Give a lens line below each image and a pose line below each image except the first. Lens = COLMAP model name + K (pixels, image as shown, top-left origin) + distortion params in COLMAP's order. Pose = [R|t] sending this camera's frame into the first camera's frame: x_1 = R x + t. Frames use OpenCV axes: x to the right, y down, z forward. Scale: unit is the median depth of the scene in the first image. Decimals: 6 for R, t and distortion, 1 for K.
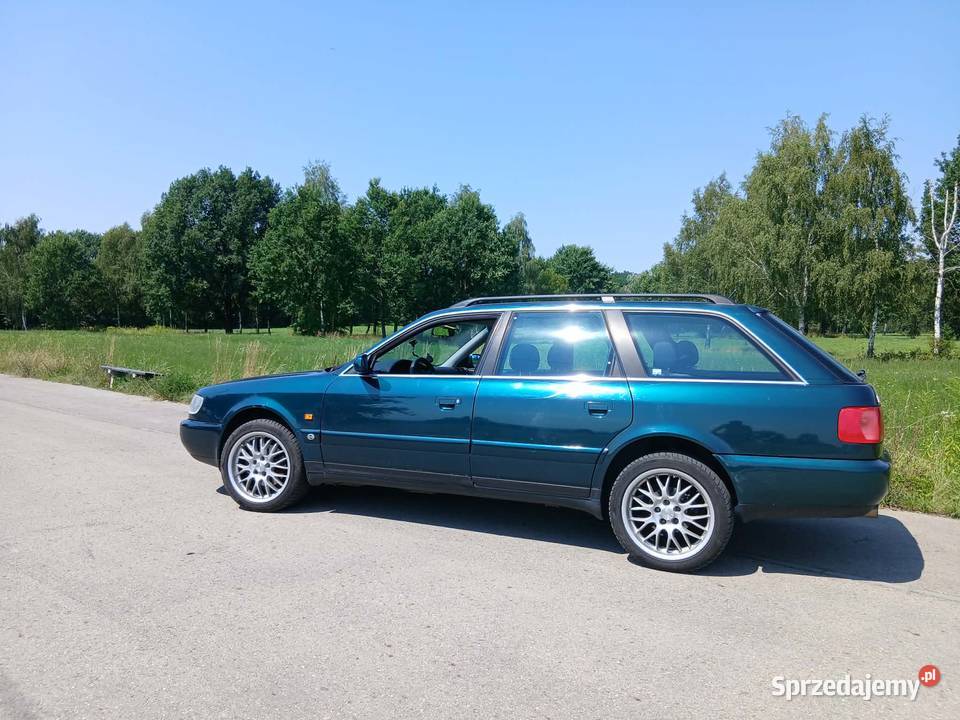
lens RADIAL K [[729.7, 0, 482.1], [0, 729.7, 356.3], [0, 0, 1]] dist [0.118796, -0.220266]
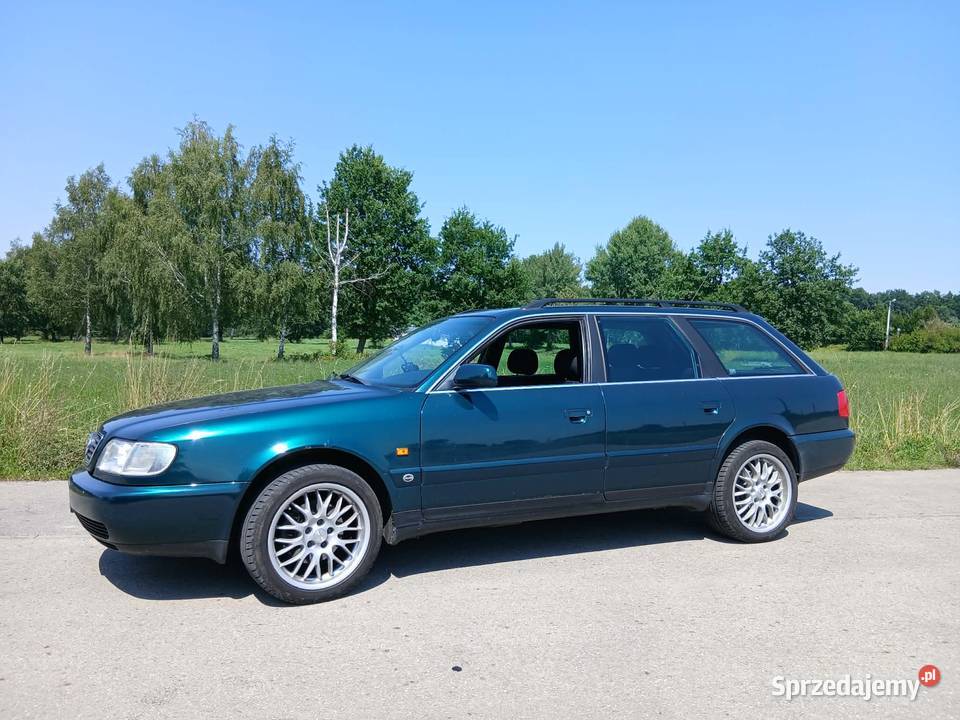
lens RADIAL K [[729.7, 0, 482.1], [0, 729.7, 356.3], [0, 0, 1]] dist [0.118796, -0.220266]
pose [[0.658319, -0.021238, 0.752439, -0.102655], [0.025218, 0.999663, 0.006152, -0.002207], [-0.752316, 0.014925, 0.658633, 0.063361]]
